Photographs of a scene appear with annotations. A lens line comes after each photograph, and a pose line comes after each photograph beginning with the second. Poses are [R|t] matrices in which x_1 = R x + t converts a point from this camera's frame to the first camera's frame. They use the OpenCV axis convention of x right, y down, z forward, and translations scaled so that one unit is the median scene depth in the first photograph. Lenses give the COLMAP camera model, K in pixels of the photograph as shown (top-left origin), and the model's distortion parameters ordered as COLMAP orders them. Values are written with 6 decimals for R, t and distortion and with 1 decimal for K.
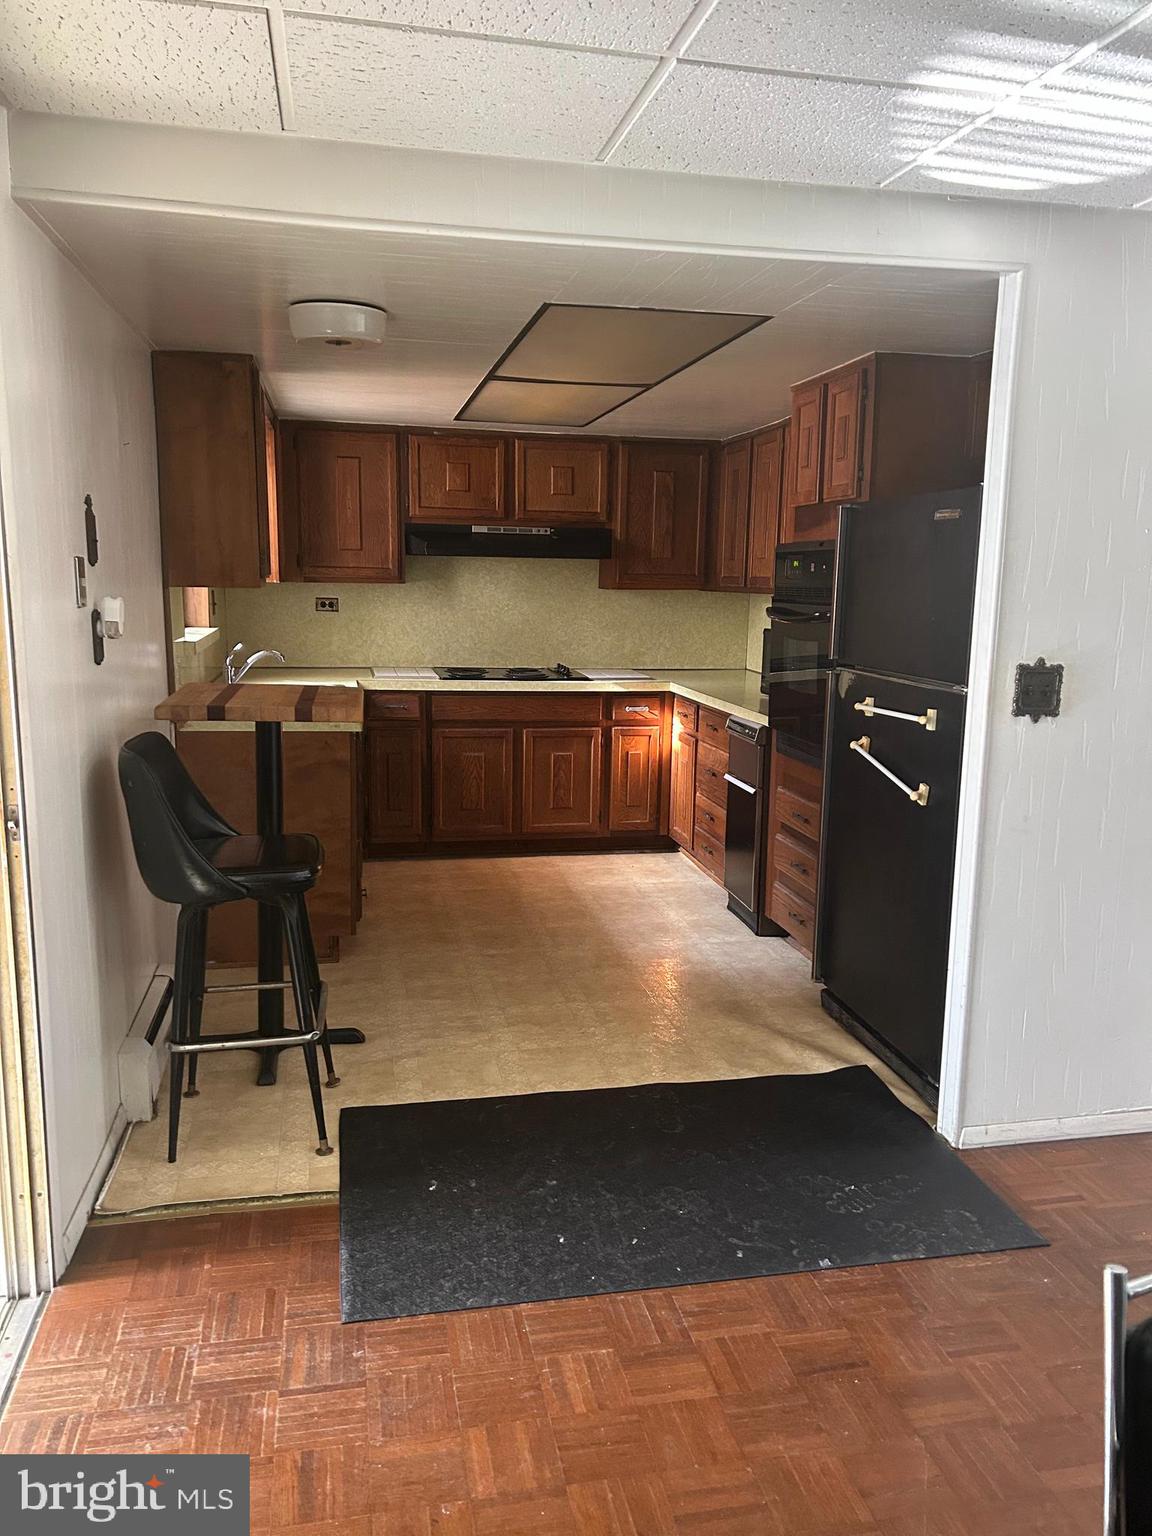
lens RADIAL K [[1122.1, 0, 576.0], [0, 1122.1, 768.0], [0, 0, 1]] dist [0.092387, -0.001757]
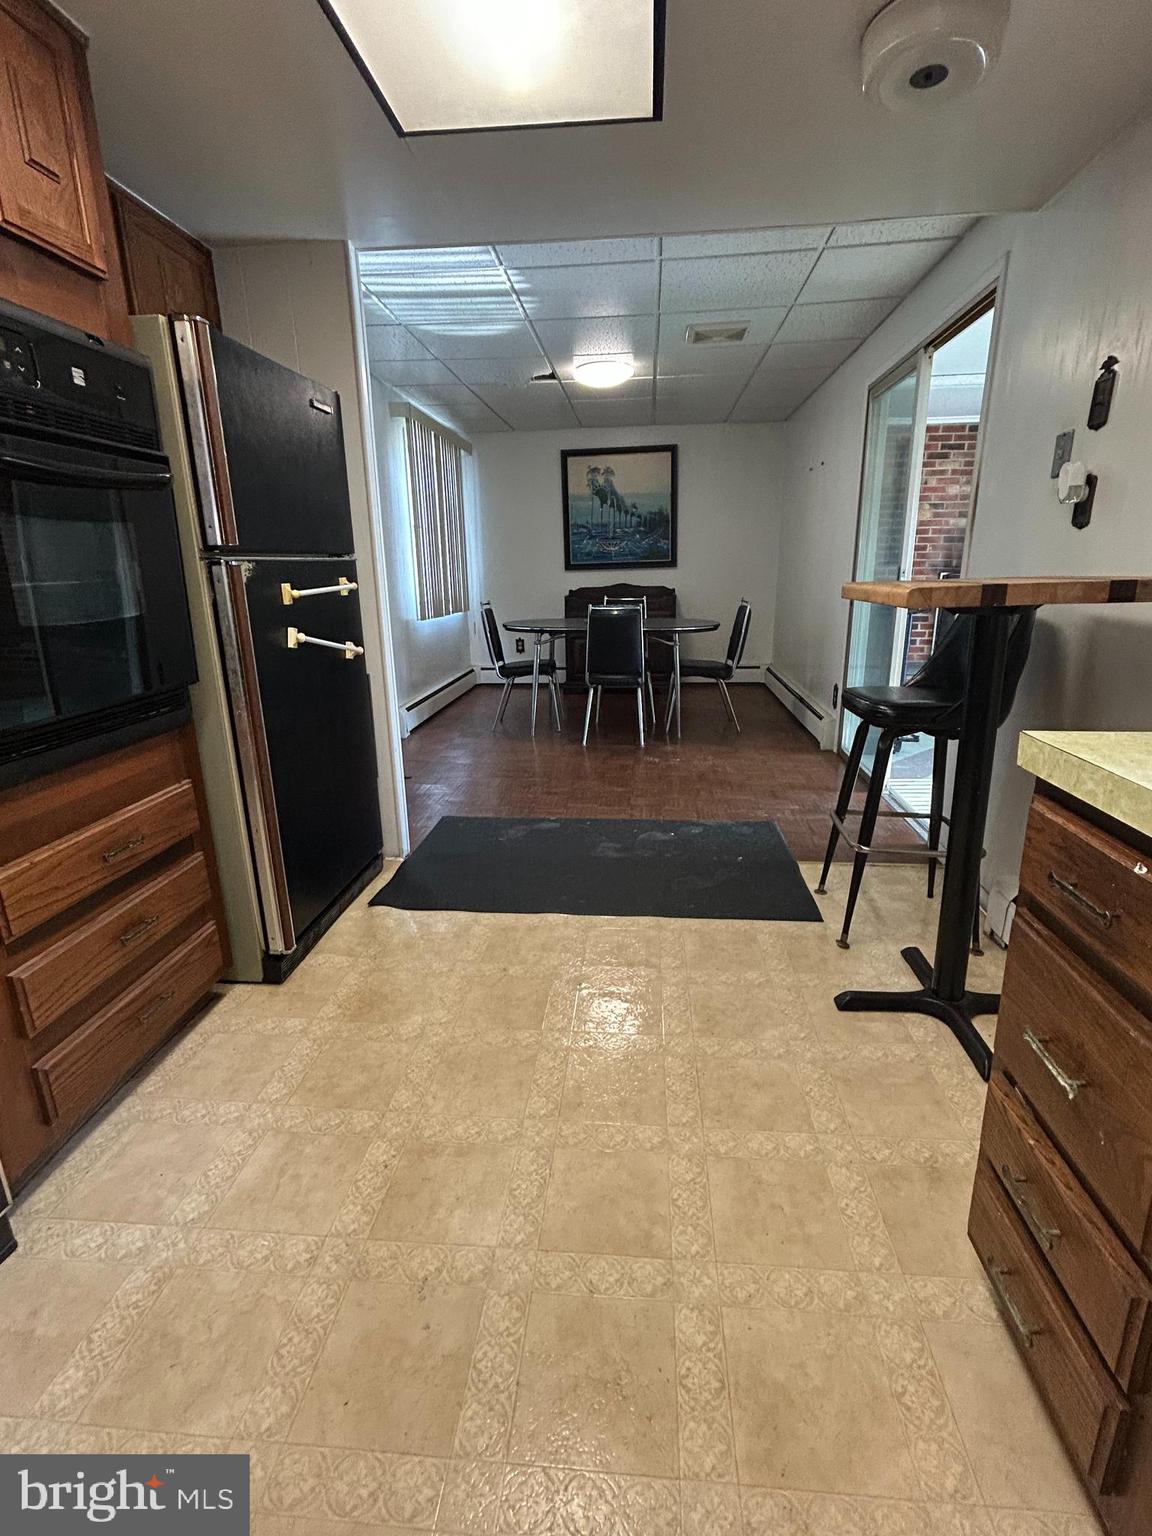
lens RADIAL K [[719.4, 0, 576.0], [0, 719.4, 768.0], [0, 0, 1]] dist [-0.000563, -0.000083]
pose [[-0.954274, -0.083794, 0.286949, -0.184187], [0.050111, 0.901486, 0.429898, -0.211574], [-0.294703, 0.424620, -0.856066, 1.893092]]
